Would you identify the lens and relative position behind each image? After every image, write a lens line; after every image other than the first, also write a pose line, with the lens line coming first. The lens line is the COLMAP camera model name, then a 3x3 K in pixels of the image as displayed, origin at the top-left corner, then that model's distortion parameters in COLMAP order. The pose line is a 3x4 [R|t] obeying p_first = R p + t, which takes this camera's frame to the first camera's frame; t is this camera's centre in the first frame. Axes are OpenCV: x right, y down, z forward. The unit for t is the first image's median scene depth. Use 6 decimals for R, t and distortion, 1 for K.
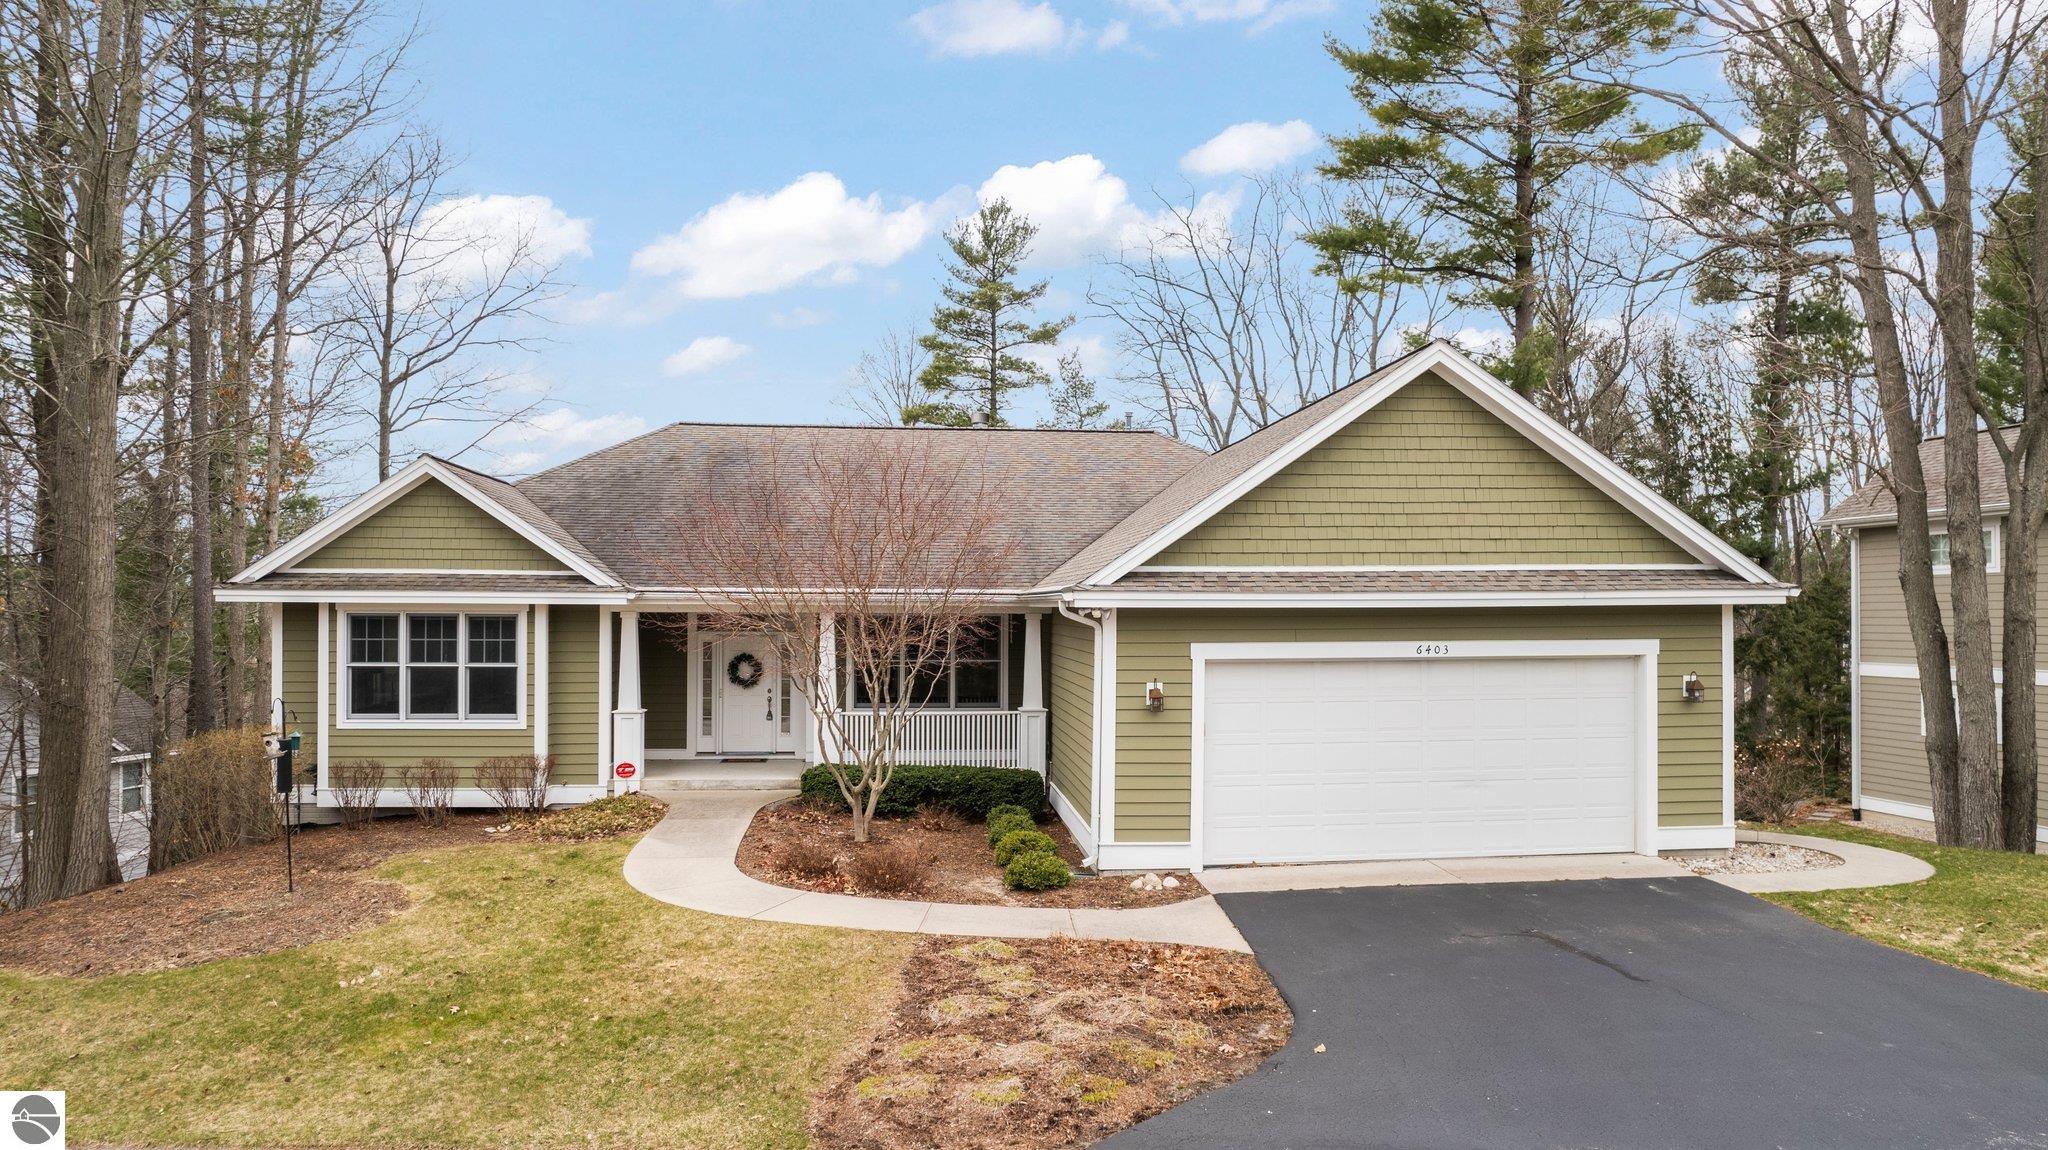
lens RADIAL K [[1315.1, 0, 1015.0], [0, 1315.1, 593.3], [0, 0, 1]] dist [-0.063228, 0.045684]
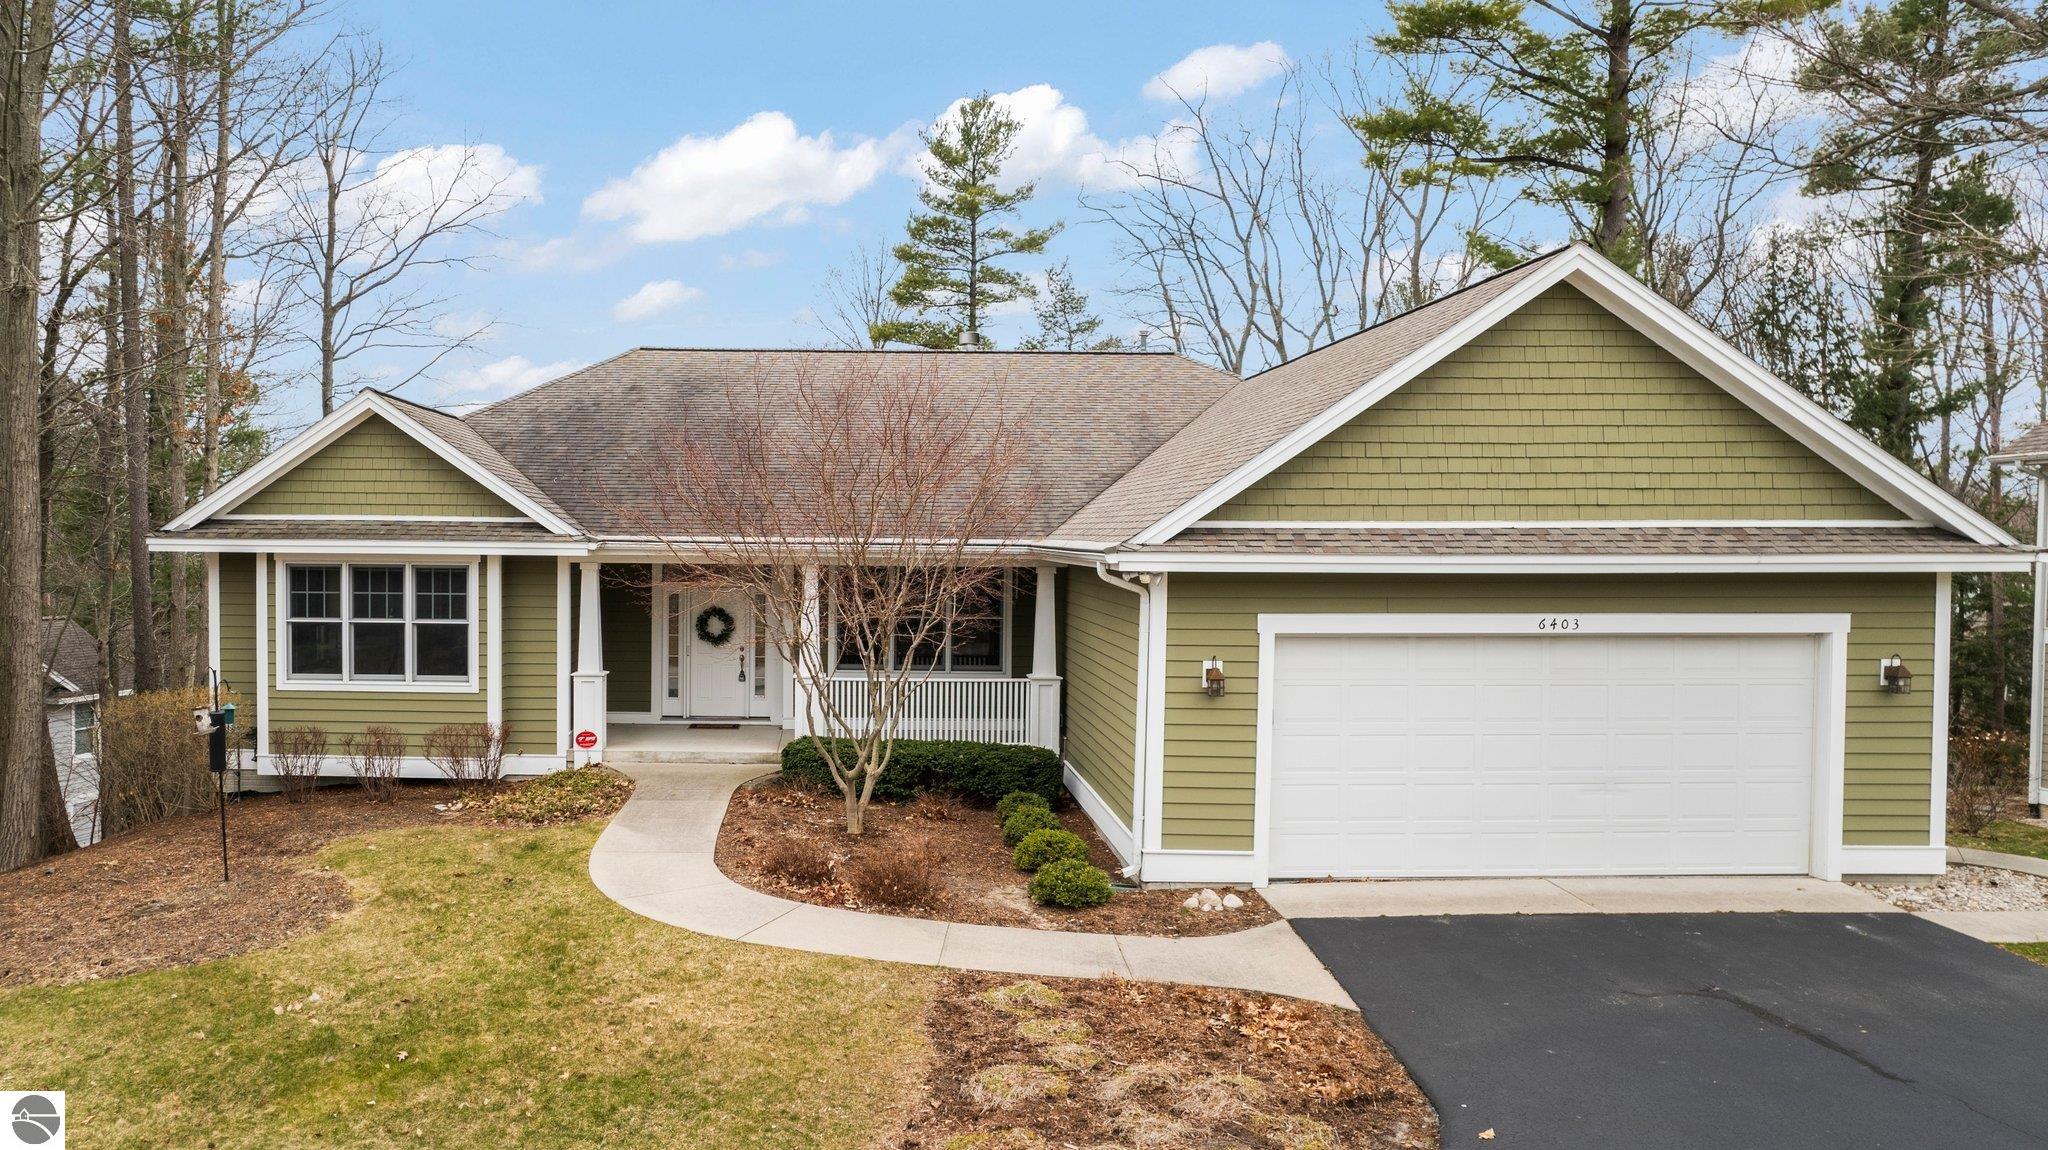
lens RADIAL K [[1382.6, 0, 822.1], [0, 1382.6, 581.1], [0, 0, 1]] dist [-0.043023, 0.008802]
pose [[0.993859, 0.008347, -0.110337, -0.038957], [-0.003500, 0.999023, 0.044050, -0.017938], [0.110597, -0.043393, 0.992918, 0.094665]]
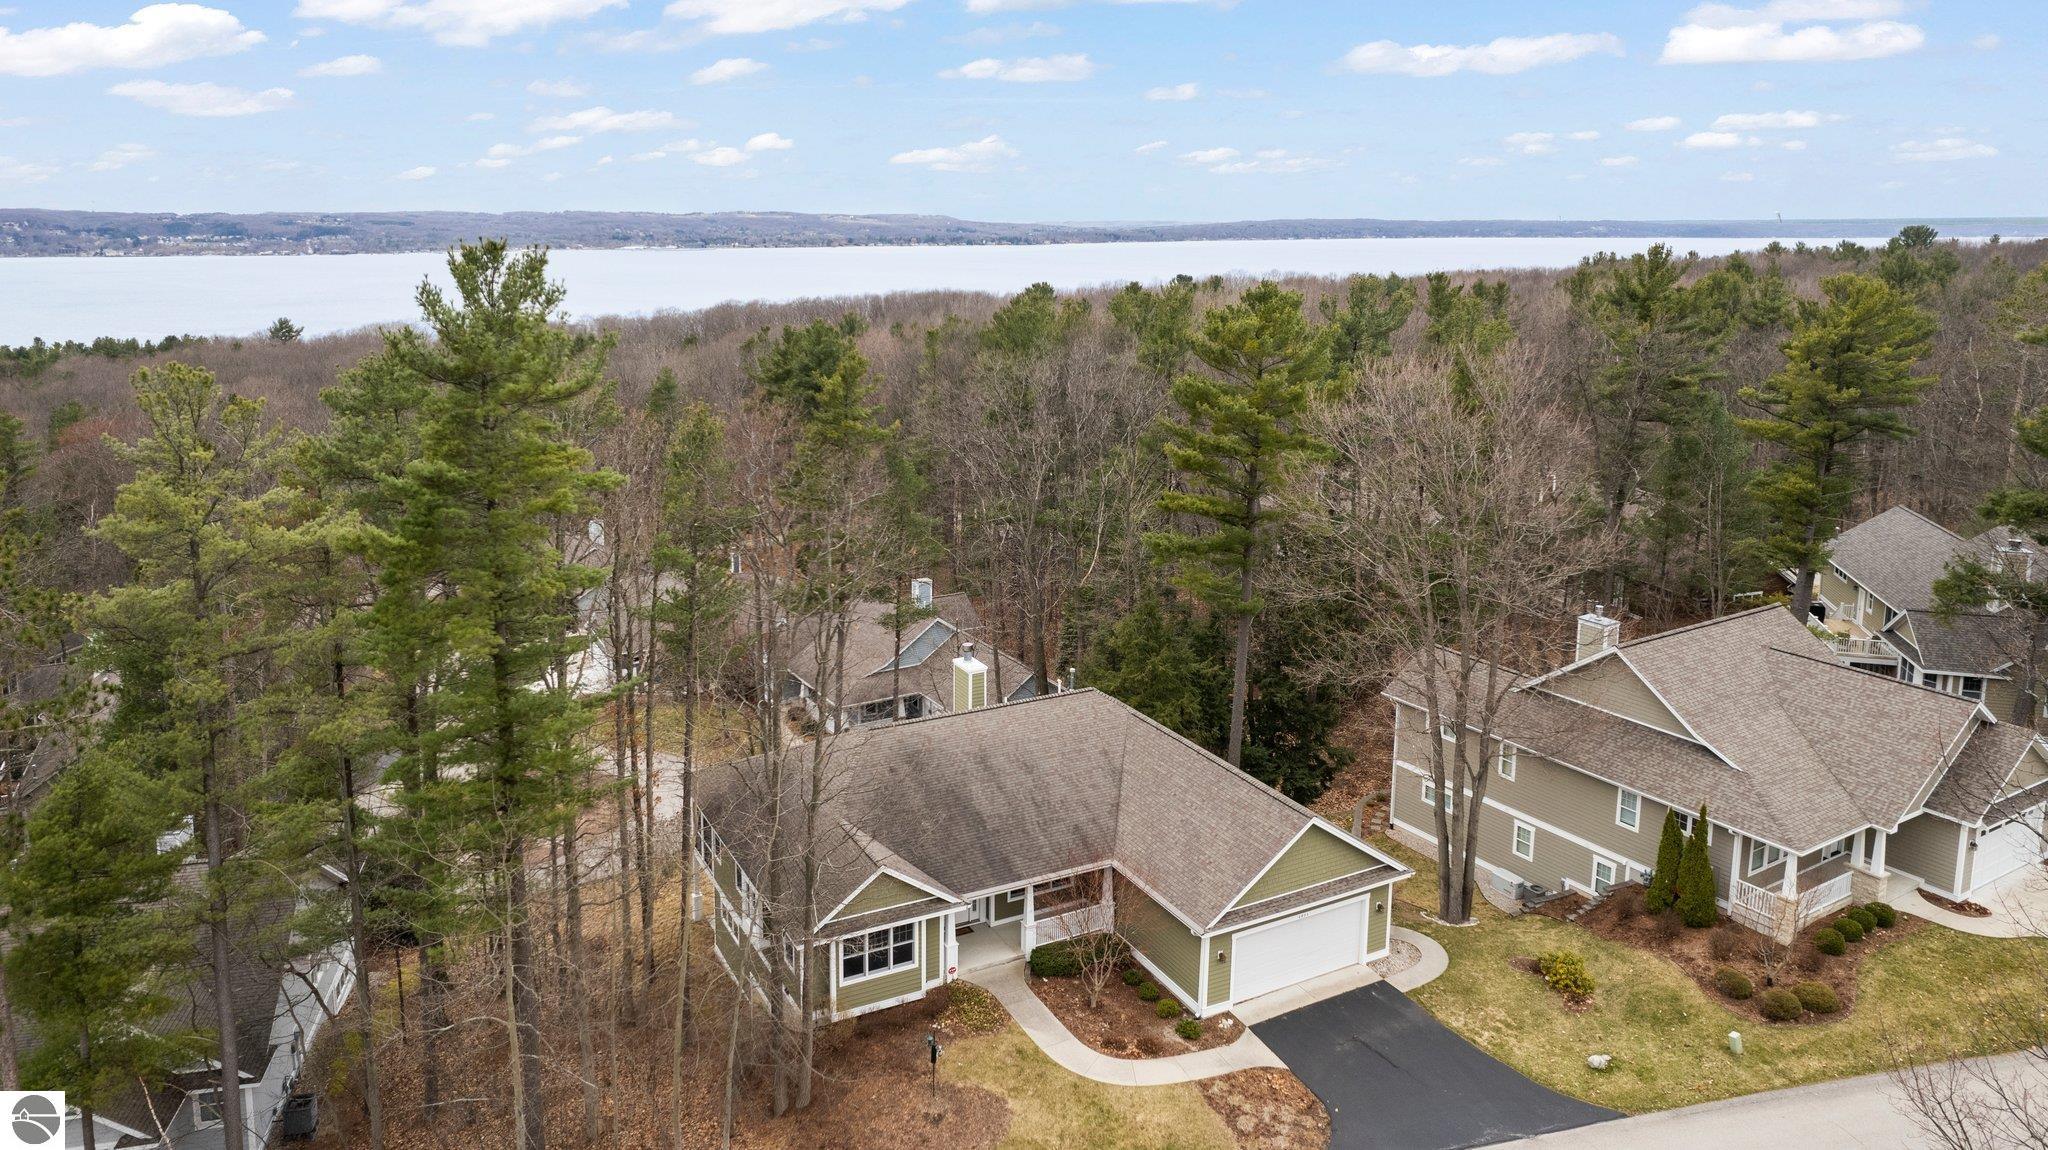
lens RADIAL K [[1364.8, 0, 958.8], [0, 1364.8, 437.8], [0, 0, 1]] dist [-0.045840, 0.000822]
pose [[0.936629, -0.060587, 0.345044, -1.179087], [-0.001502, 0.984227, 0.176901, -1.333065], [-0.350320, -0.166209, 0.921765, -1.117215]]
